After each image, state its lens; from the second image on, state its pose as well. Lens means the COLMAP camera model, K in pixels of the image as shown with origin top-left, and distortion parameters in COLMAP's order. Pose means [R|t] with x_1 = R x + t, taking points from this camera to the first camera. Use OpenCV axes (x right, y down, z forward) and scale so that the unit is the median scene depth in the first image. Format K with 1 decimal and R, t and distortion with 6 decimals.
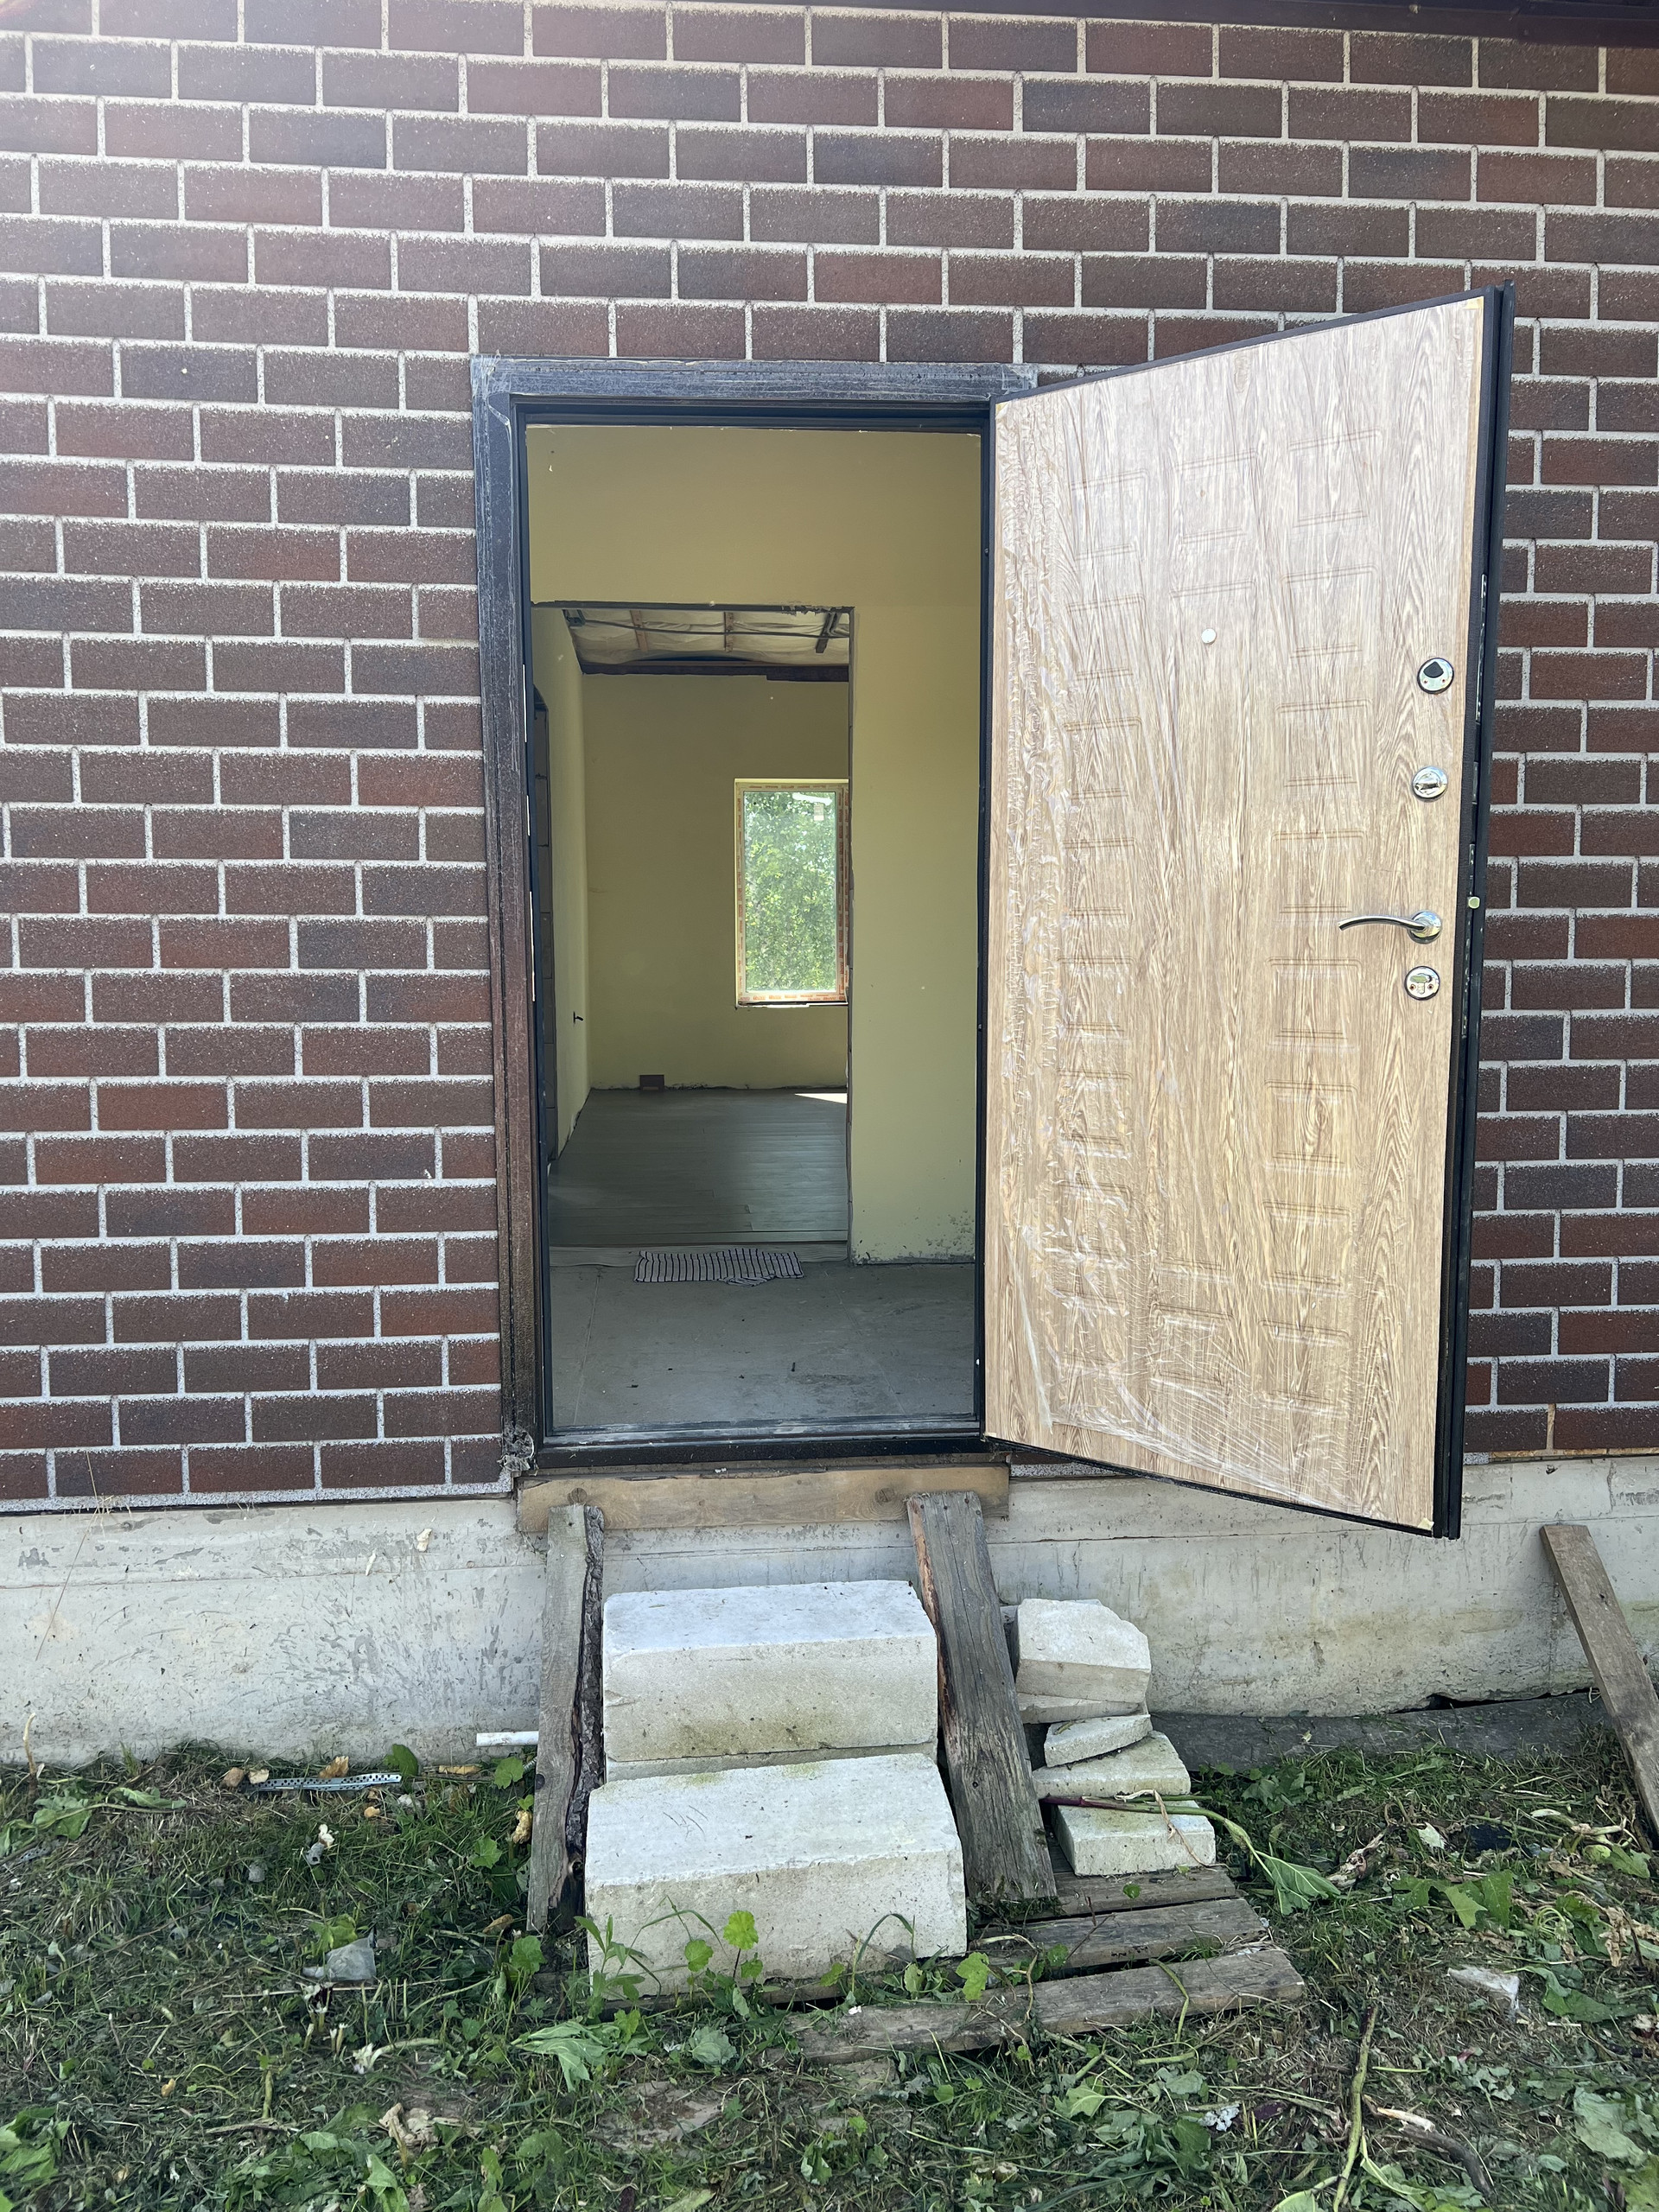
lens RADIAL K [[1625.2, 0, 829.5], [0, 1625.2, 1106.0], [0, 0, 1]] dist [-0.000230, -0.006703]
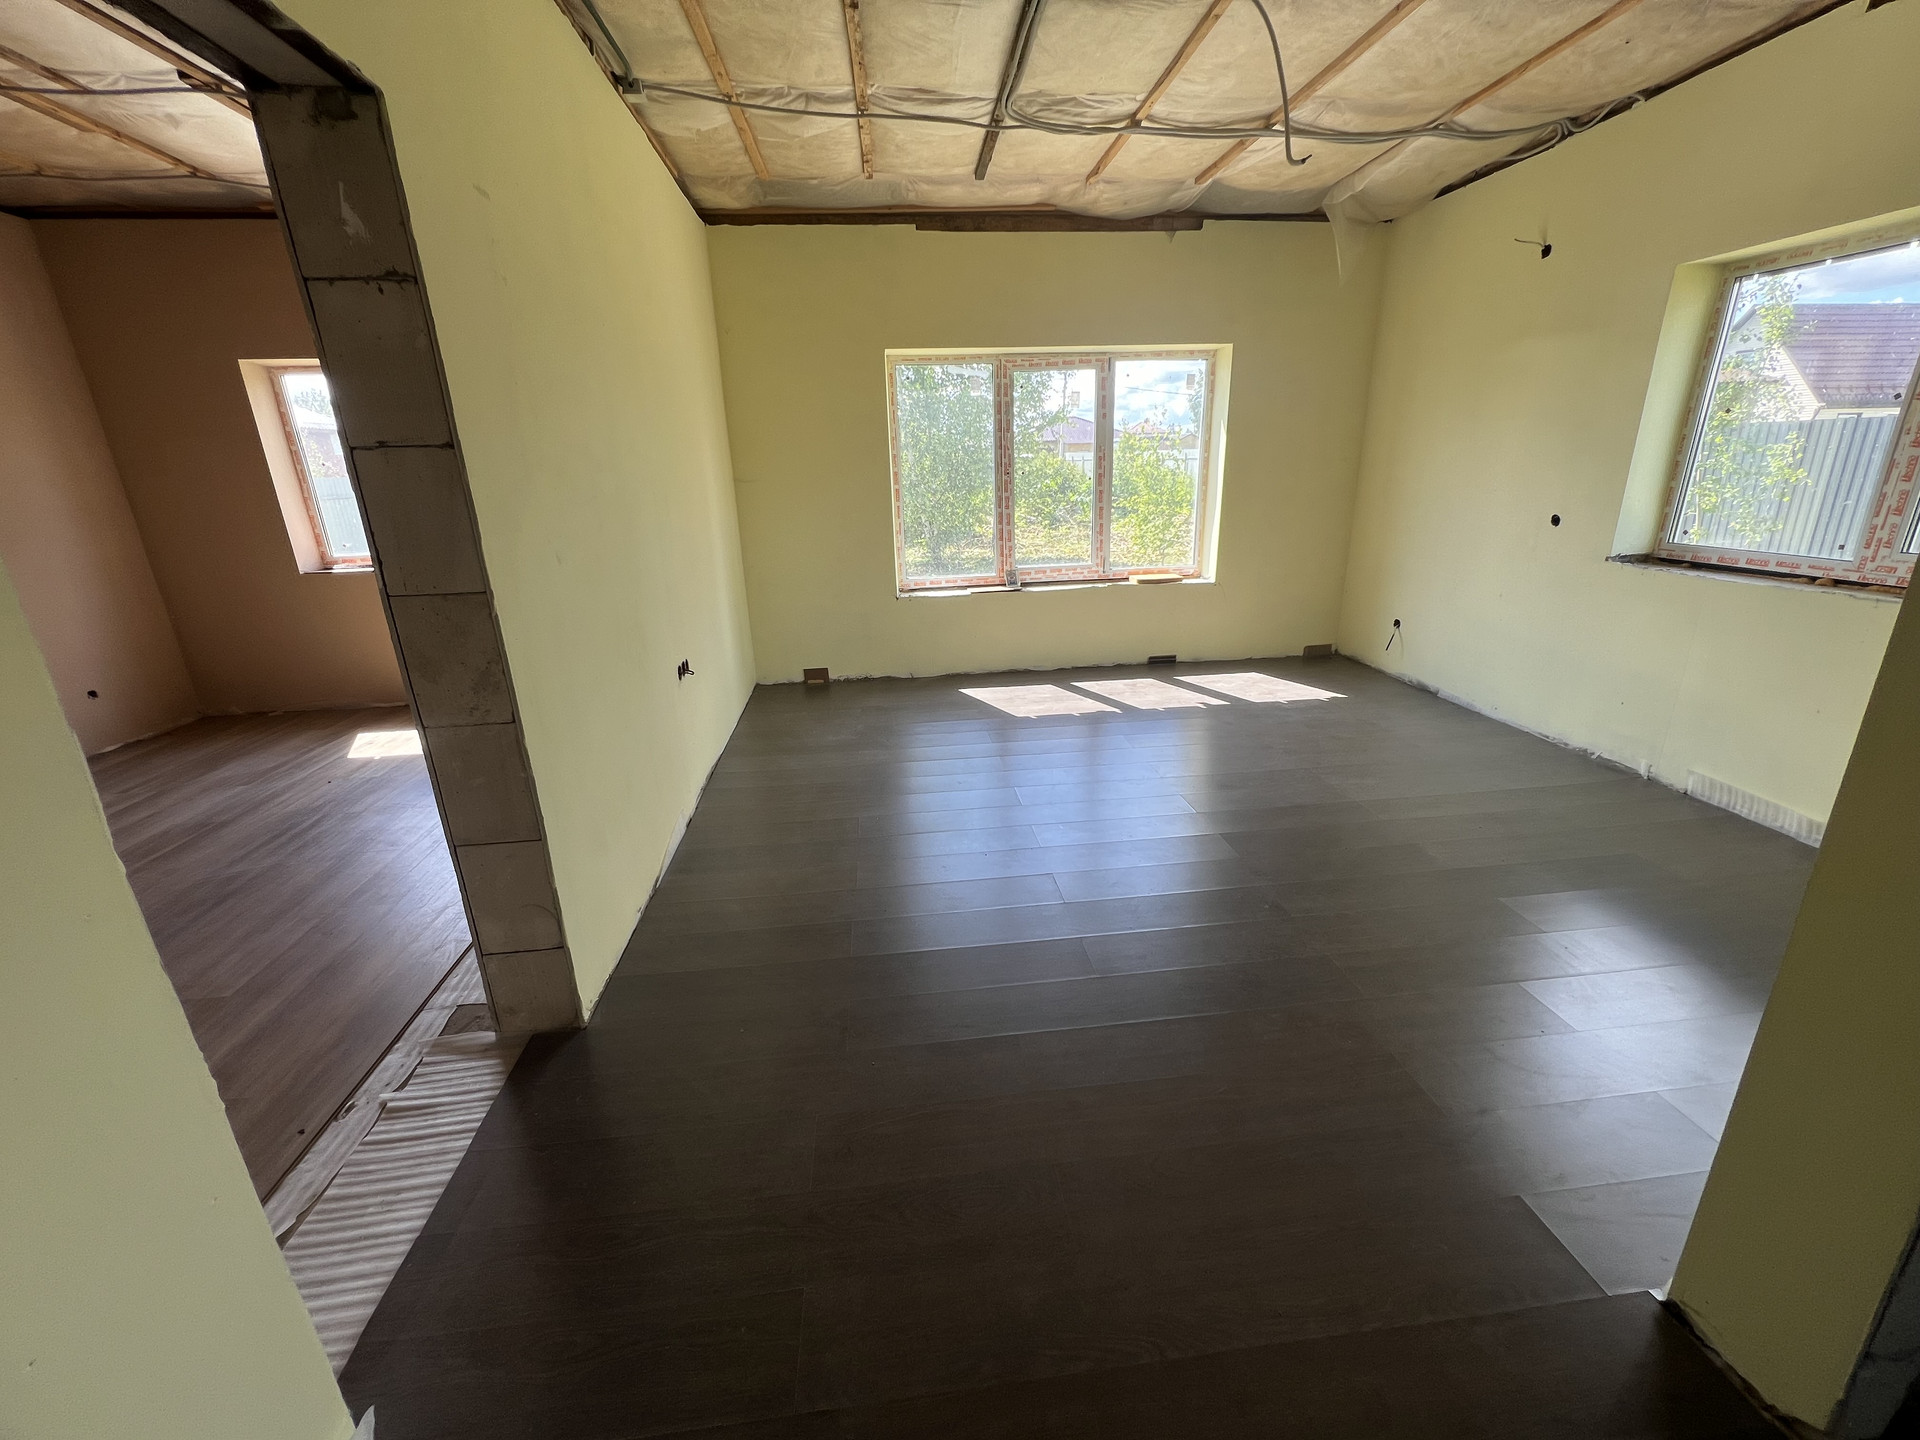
lens RADIAL K [[800.6, 0, 960.0], [0, 800.6, 720.0], [0, 0, 1]] dist [-0.003173, -0.000679]
pose [[0.999554, -0.029113, 0.006679, -0.026863], [0.027236, 0.980172, 0.196266, -0.090412], [-0.012261, -0.195997, 0.980528, 0.554854]]
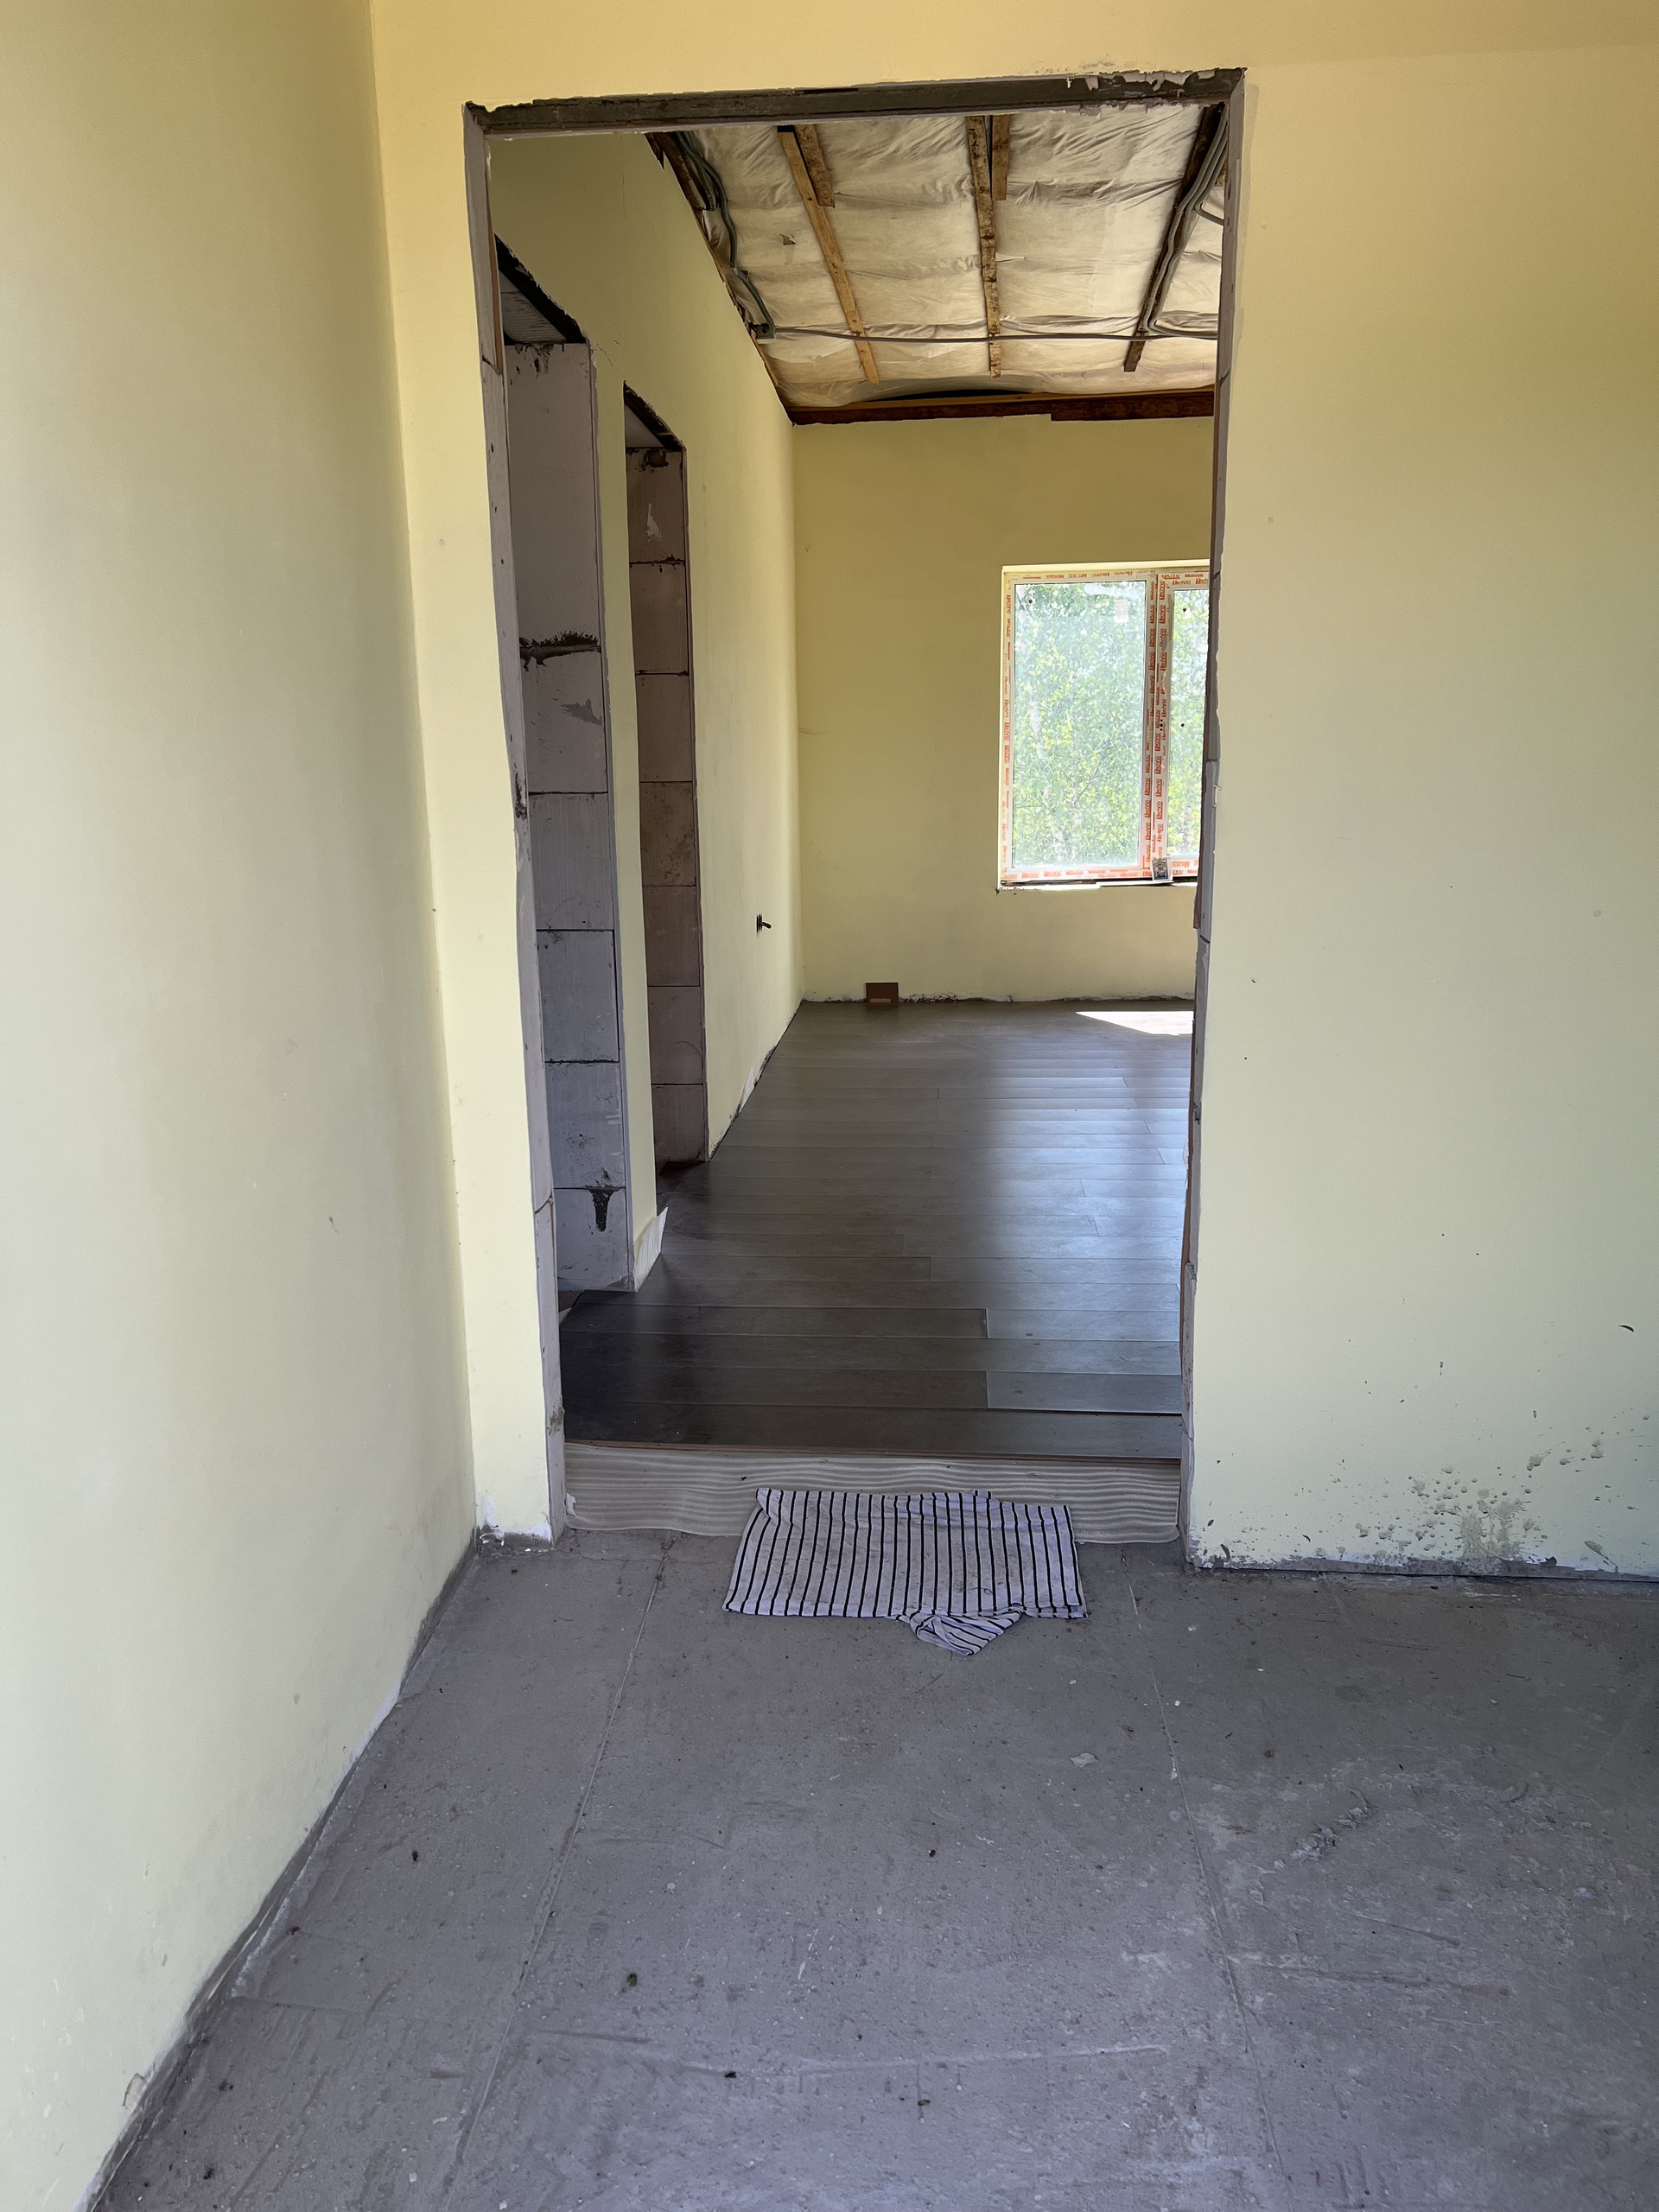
lens RADIAL K [[1727.9, 0, 754.1], [0, 1727.9, 1161.5], [0, 0, 1]] dist [-0.001755, -0.009112]
pose [[0.979123, 0.027545, -0.201394, -0.005507], [-0.003112, 0.992691, 0.120643, -0.036282], [0.203245, -0.117498, 0.972052, 0.228037]]
